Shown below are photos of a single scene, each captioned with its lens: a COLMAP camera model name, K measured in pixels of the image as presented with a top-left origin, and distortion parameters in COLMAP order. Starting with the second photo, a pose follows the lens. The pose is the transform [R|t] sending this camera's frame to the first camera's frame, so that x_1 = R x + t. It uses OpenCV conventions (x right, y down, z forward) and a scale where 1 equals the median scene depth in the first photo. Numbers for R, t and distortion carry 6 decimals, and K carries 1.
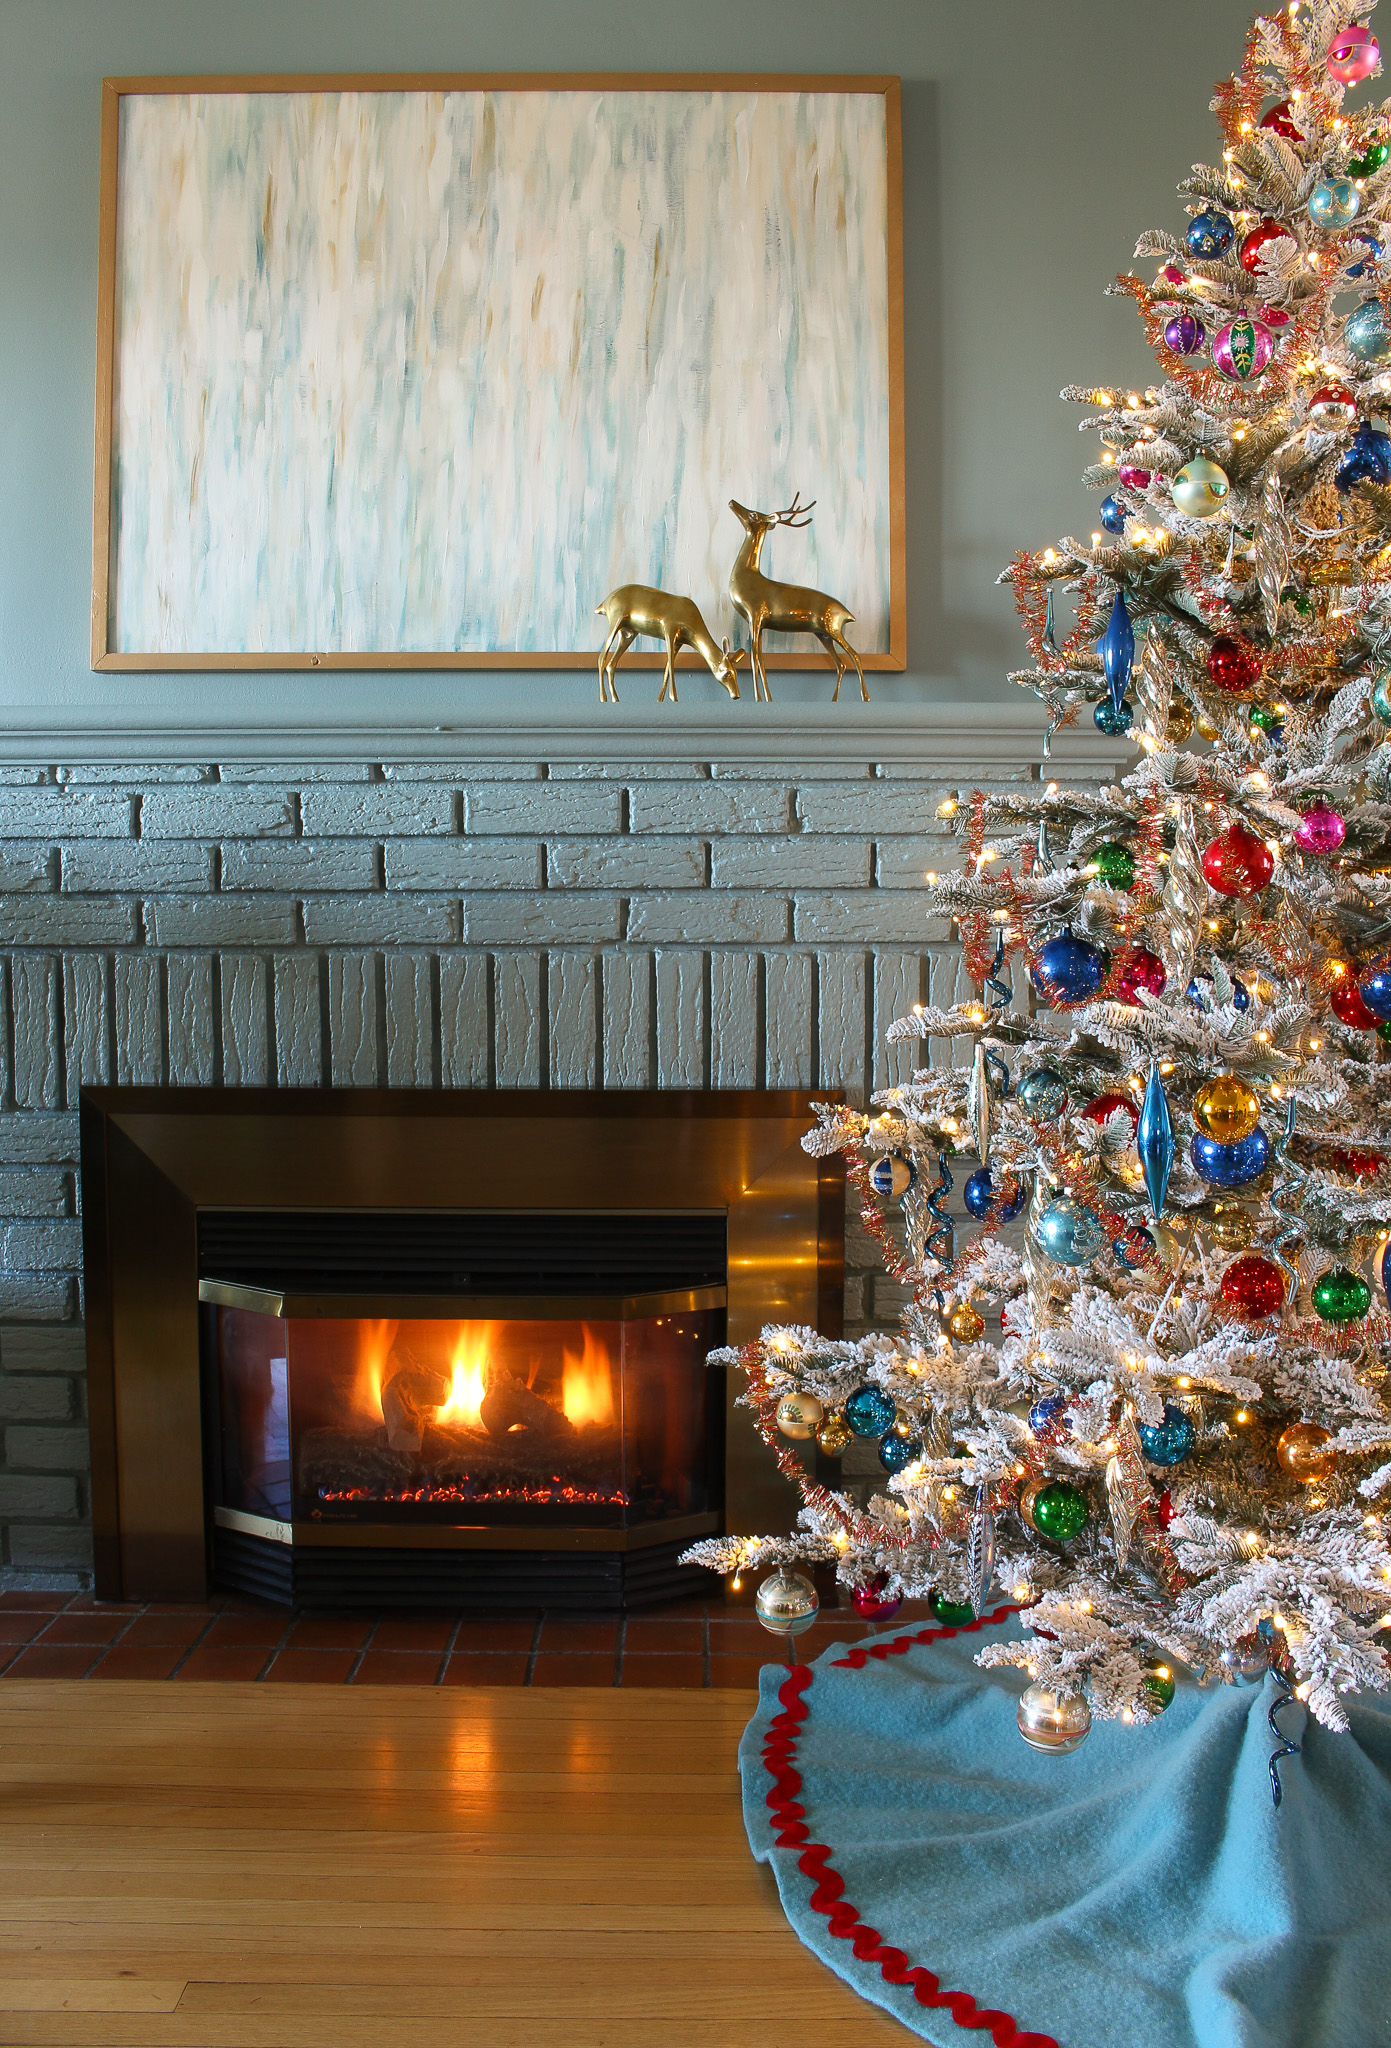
lens RADIAL K [[1721.6, 0, 699.8], [0, 1721.6, 1009.0], [0, 0, 1]] dist [-0.155829, 0.110477]
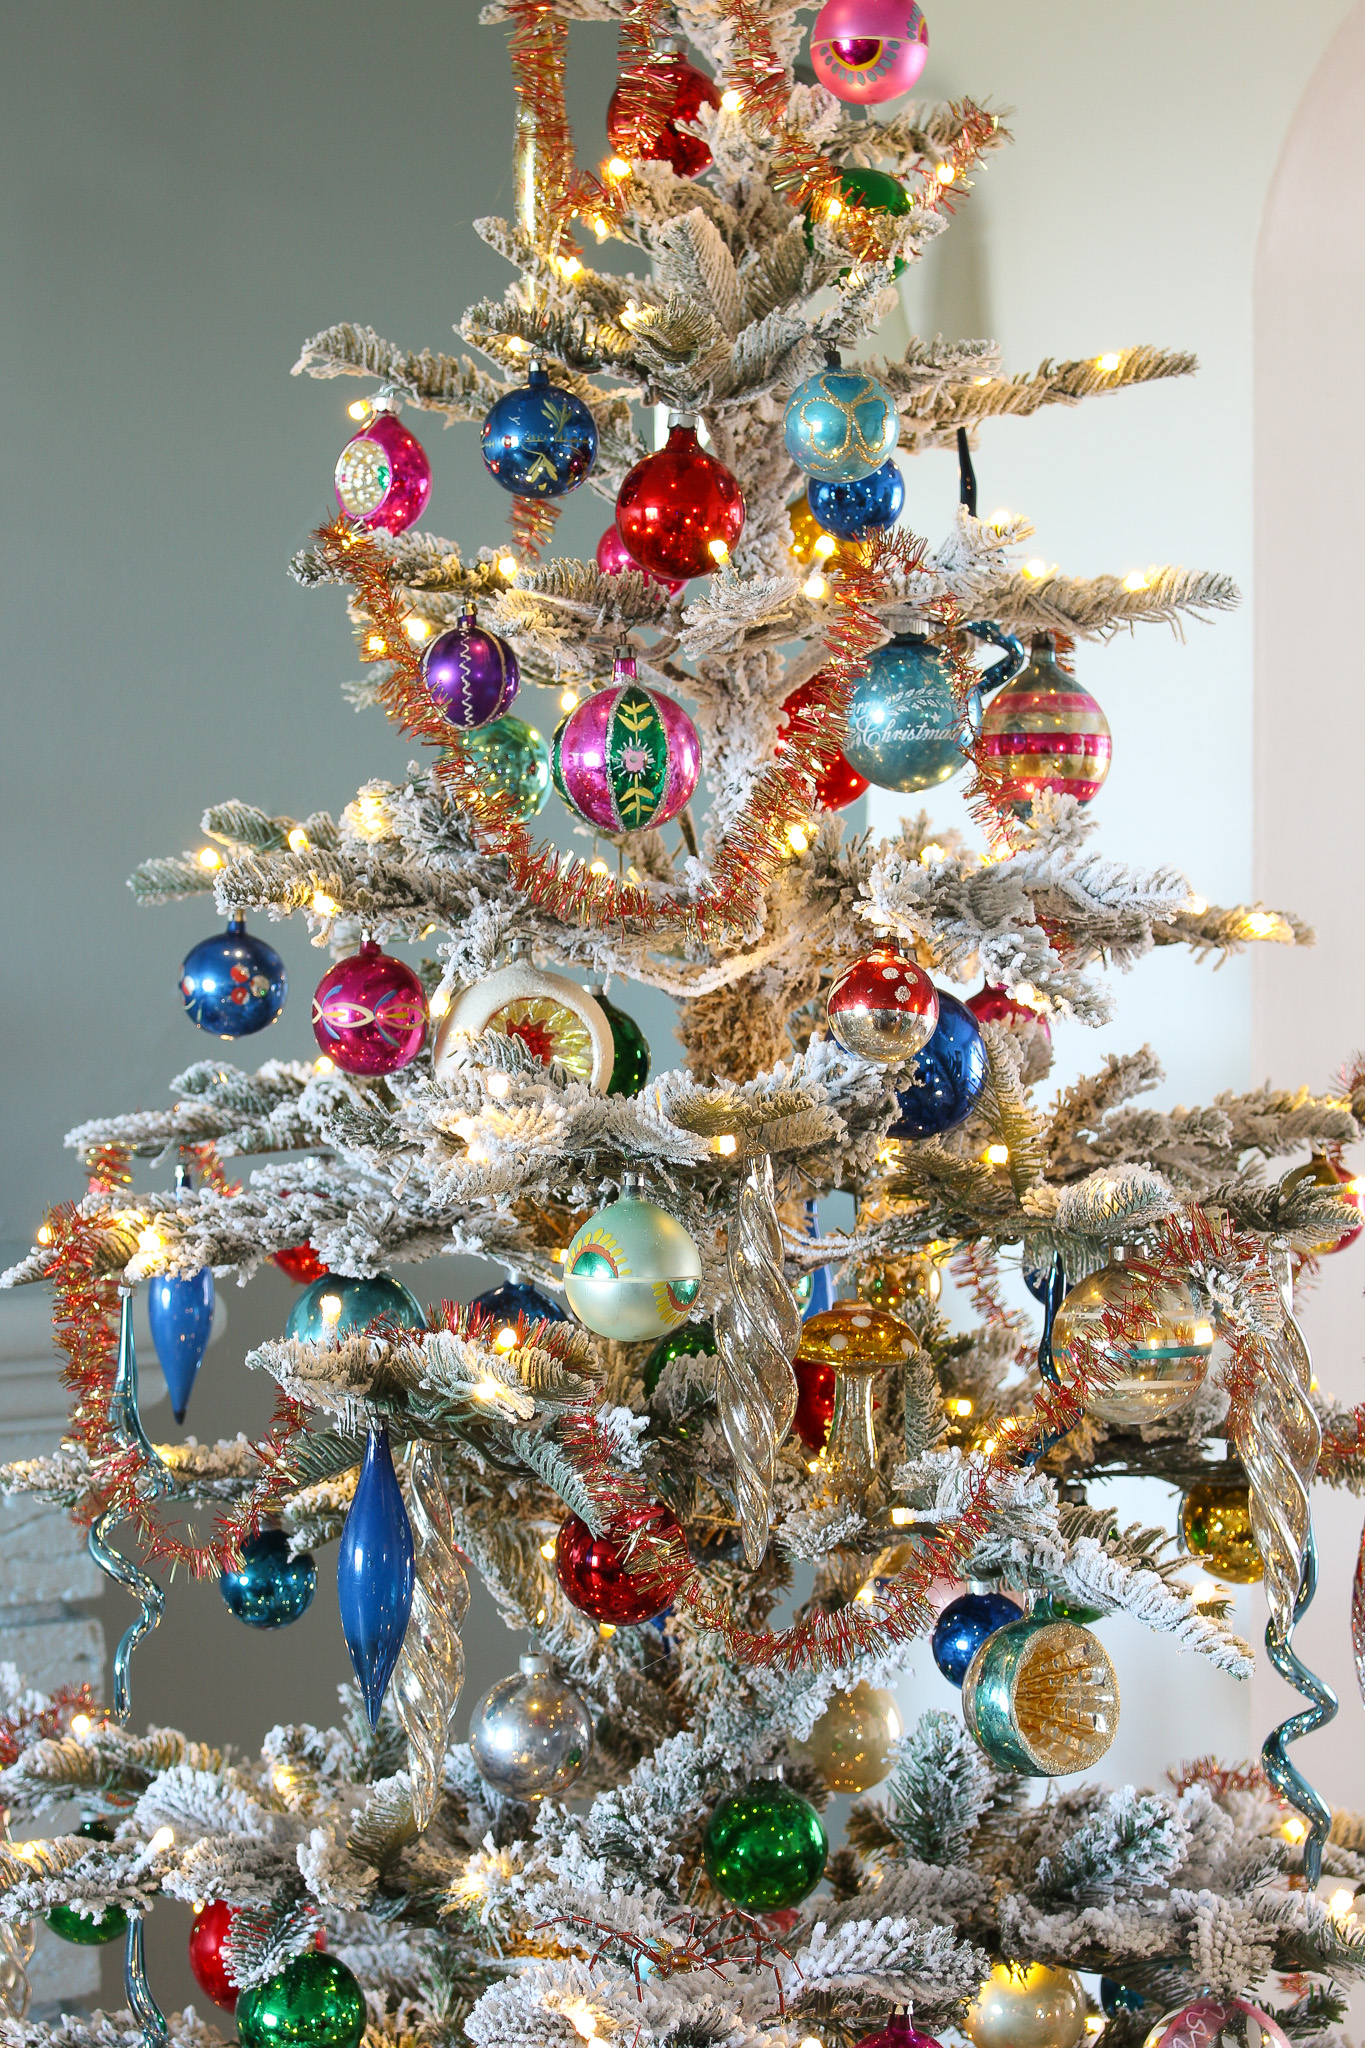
lens RADIAL K [[4085.1, 0, 689.7], [0, 4085.1, 1029.9], [0, 0, 1]] dist [-0.040958, 0.000000]
pose [[0.867002, -0.023210, 0.497764, -0.159150], [0.019689, 0.999730, 0.012321, -0.333265], [-0.497916, -0.000882, 0.867225, 0.116459]]
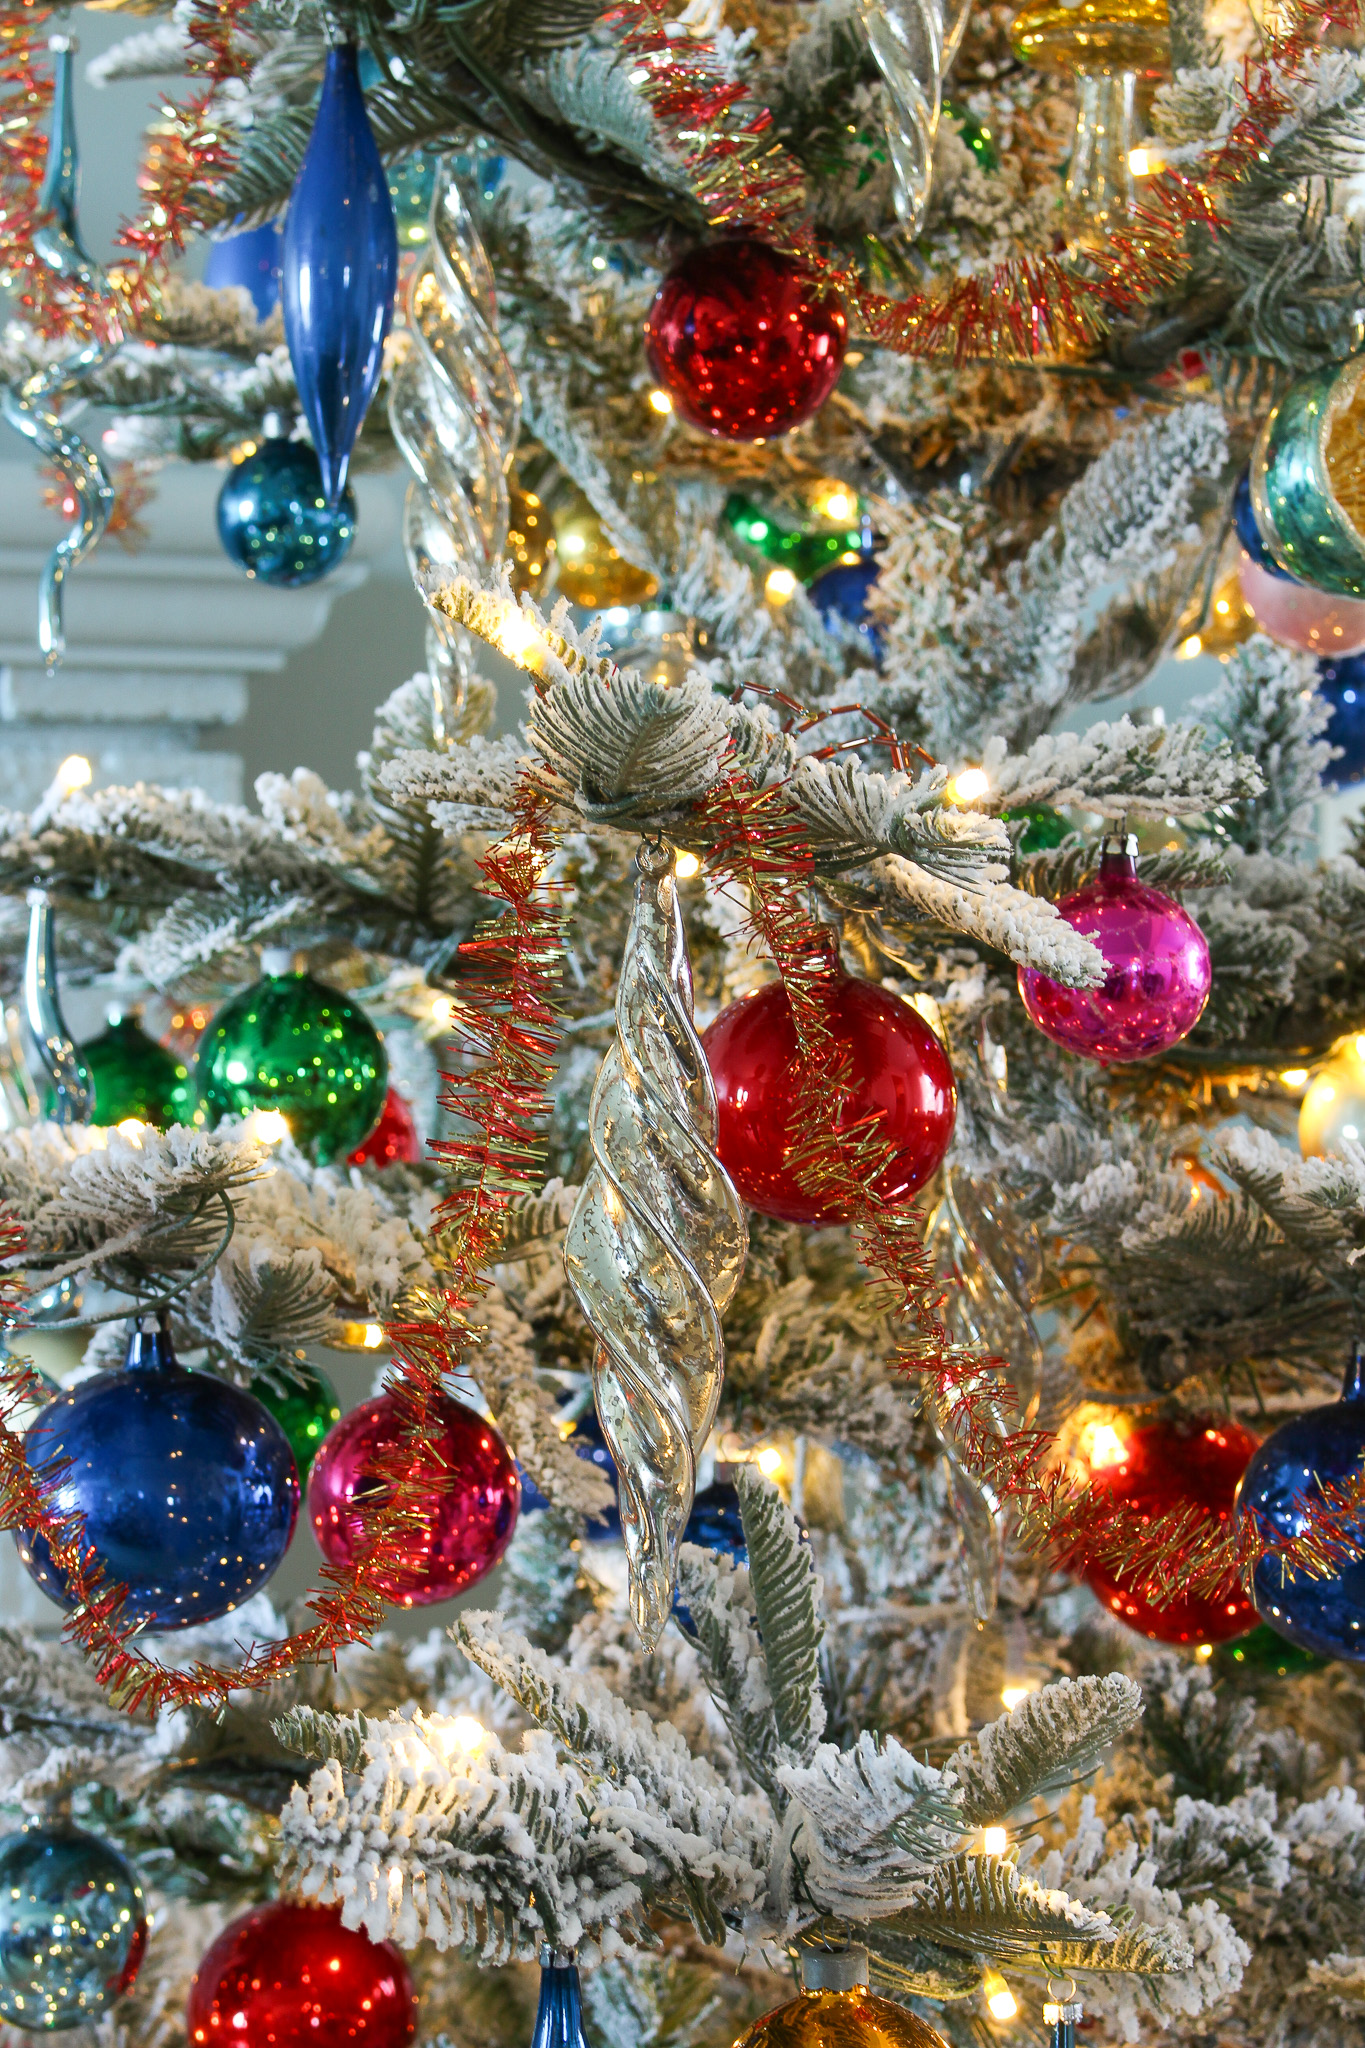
lens RADIAL K [[4284.3, 0, 678.0], [0, 4284.3, 1036.9], [0, 0, 1]] dist [0.013967, 0.000000]
pose [[0.933256, 0.000079, 0.359212, 0.053263], [0.016704, 0.998909, -0.043619, -0.058143], [-0.358823, 0.046708, 0.932236, 0.343991]]
